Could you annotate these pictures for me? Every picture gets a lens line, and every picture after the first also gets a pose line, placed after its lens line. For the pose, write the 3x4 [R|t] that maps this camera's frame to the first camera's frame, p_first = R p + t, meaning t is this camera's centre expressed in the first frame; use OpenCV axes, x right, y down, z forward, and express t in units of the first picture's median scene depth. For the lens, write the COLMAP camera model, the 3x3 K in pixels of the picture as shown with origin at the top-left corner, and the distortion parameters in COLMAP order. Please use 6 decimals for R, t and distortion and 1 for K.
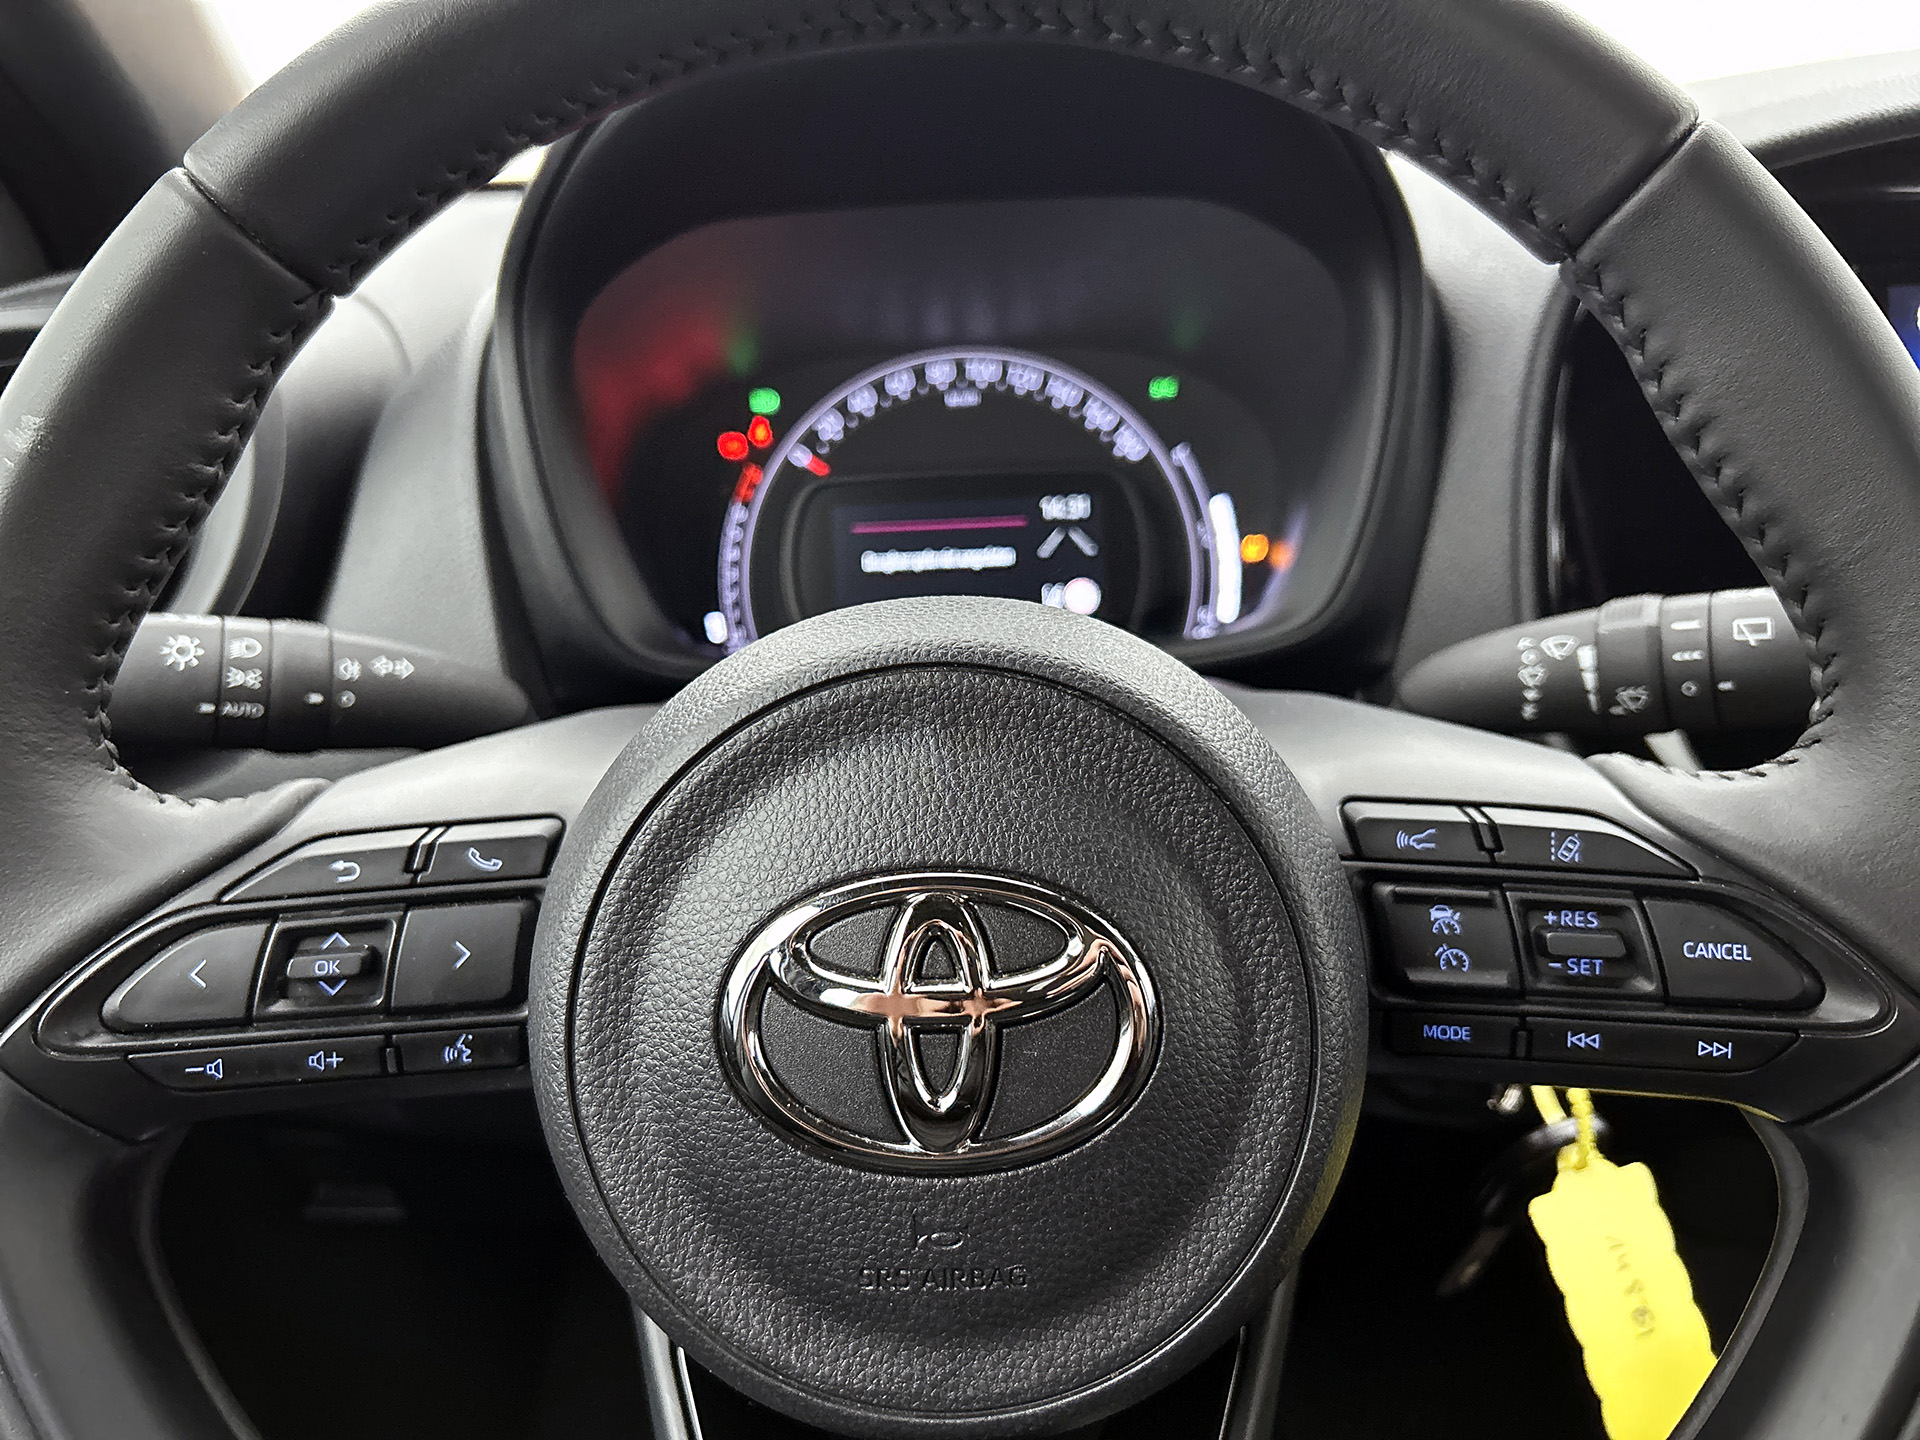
lens RADIAL K [[1439.6, 0, 1018.2], [0, 1439.6, 765.9], [0, 0, 1]] dist [0.142856, -0.301752]
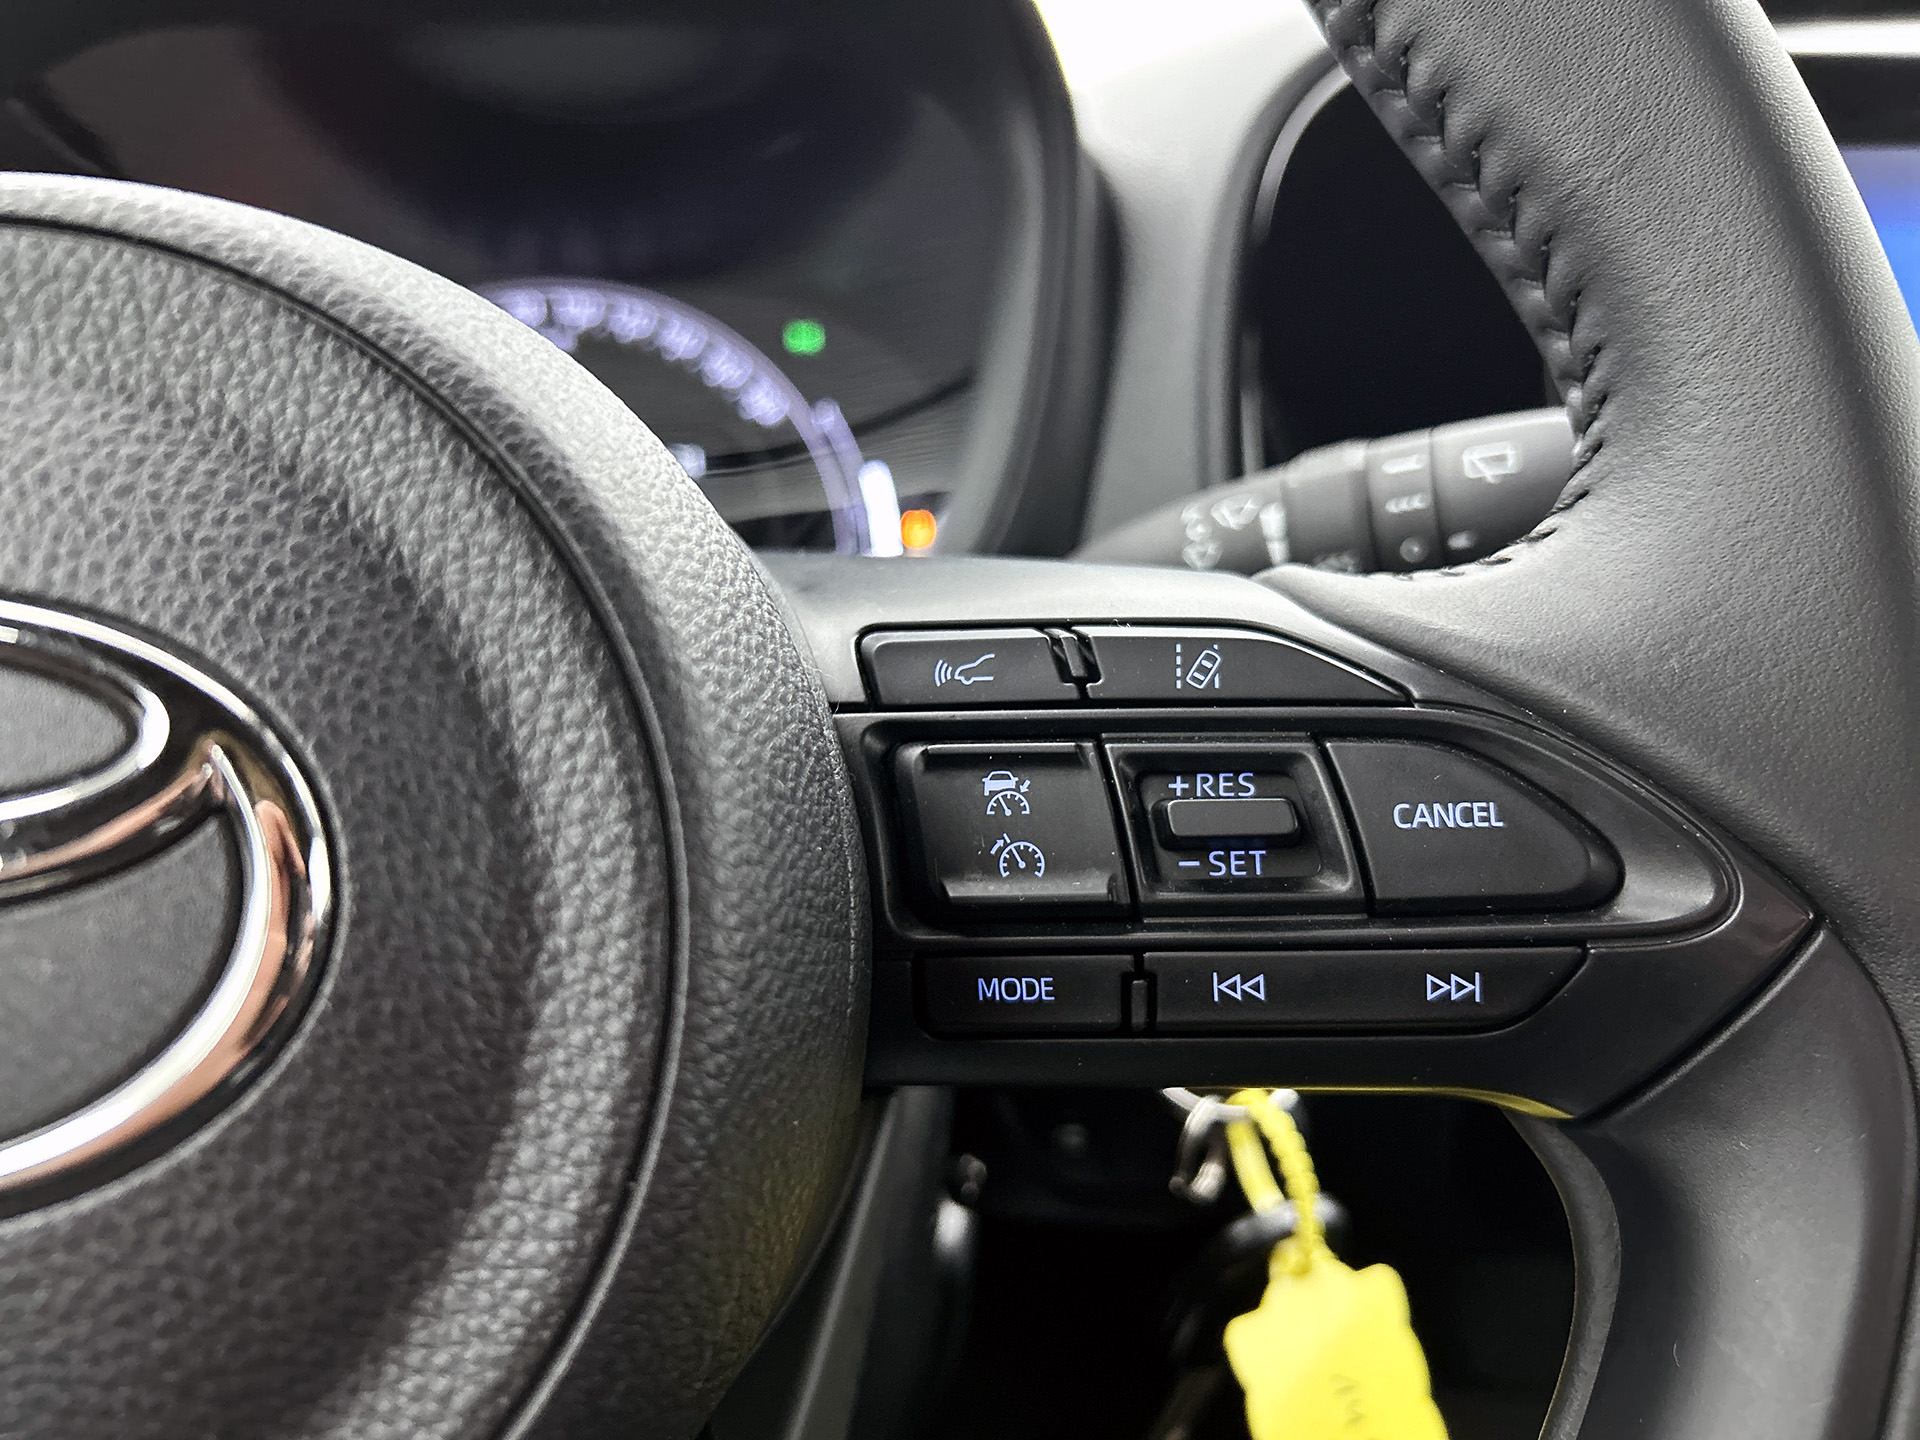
lens RADIAL K [[1496.3, 0, 960.0], [0, 1496.3, 720.0], [0, 0, 1]] dist [0.001248, -0.012155]
pose [[0.995331, -0.003776, 0.096443, 0.222418], [0.018235, 0.988595, -0.149488, 0.170260], [-0.094779, 0.150549, 0.984049, 0.416877]]
